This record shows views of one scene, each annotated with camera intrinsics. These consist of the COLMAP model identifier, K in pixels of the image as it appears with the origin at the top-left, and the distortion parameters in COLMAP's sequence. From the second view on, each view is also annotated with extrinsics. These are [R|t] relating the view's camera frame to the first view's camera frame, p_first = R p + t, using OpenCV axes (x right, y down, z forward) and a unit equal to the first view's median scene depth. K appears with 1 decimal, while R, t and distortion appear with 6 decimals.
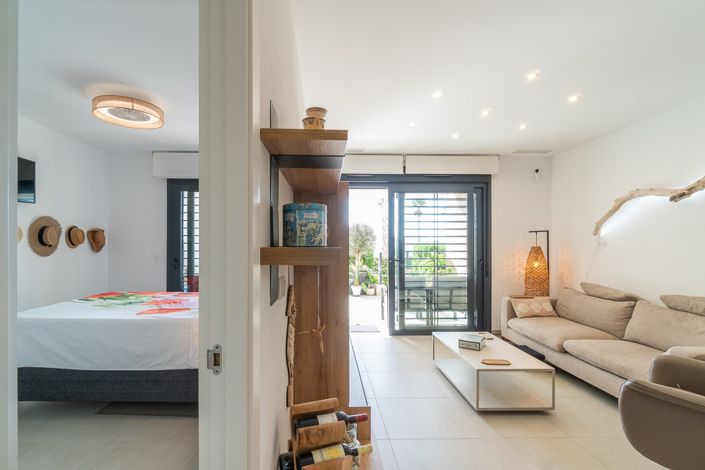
lens RADIAL K [[348.0, 0, 326.4], [0, 348.0, 245.4], [0, 0, 1]] dist [0.001933, -0.000422]
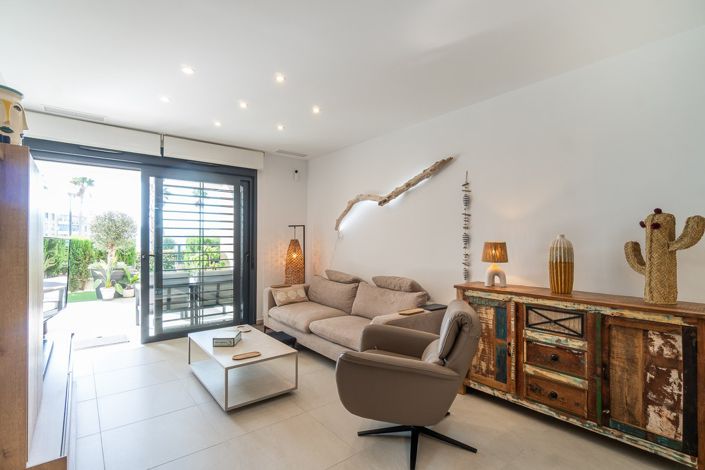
lens RADIAL K [[348.0, 0, 352.6], [0, 348.0, 235.6], [0, 0, 1]] dist [0.001933, -0.000422]
pose [[0.785592, 0.007389, 0.618701, 0.072114], [-0.003165, 0.999964, -0.007924, -0.000704], [-0.618737, 0.004267, 0.785586, 0.019646]]
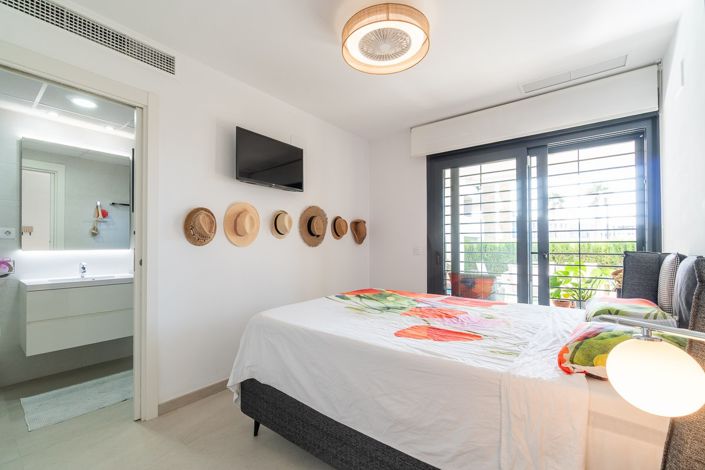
lens RADIAL K [[309.1, 0, 346.6], [0, 309.1, 238.3], [0, 0, 1]] dist [-0.002489, 0.000089]
pose [[0.791463, -0.014858, -0.611036, -0.178640], [0.003810, 0.999805, -0.019377, 0.022687], [0.611205, 0.013008, 0.791366, 0.331064]]
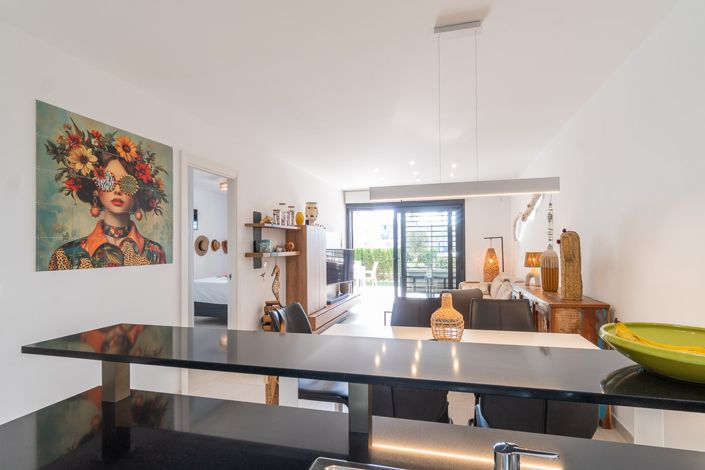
lens RADIAL K [[348.0, 0, 357.0], [0, 348.0, 244.6], [0, 0, 1]] dist [0.001933, -0.000422]
pose [[0.964695, -0.010899, -0.263143, 0.514980], [0.010665, 0.999940, -0.002314, -0.017047], [0.263152, -0.000574, 0.964754, -0.618496]]
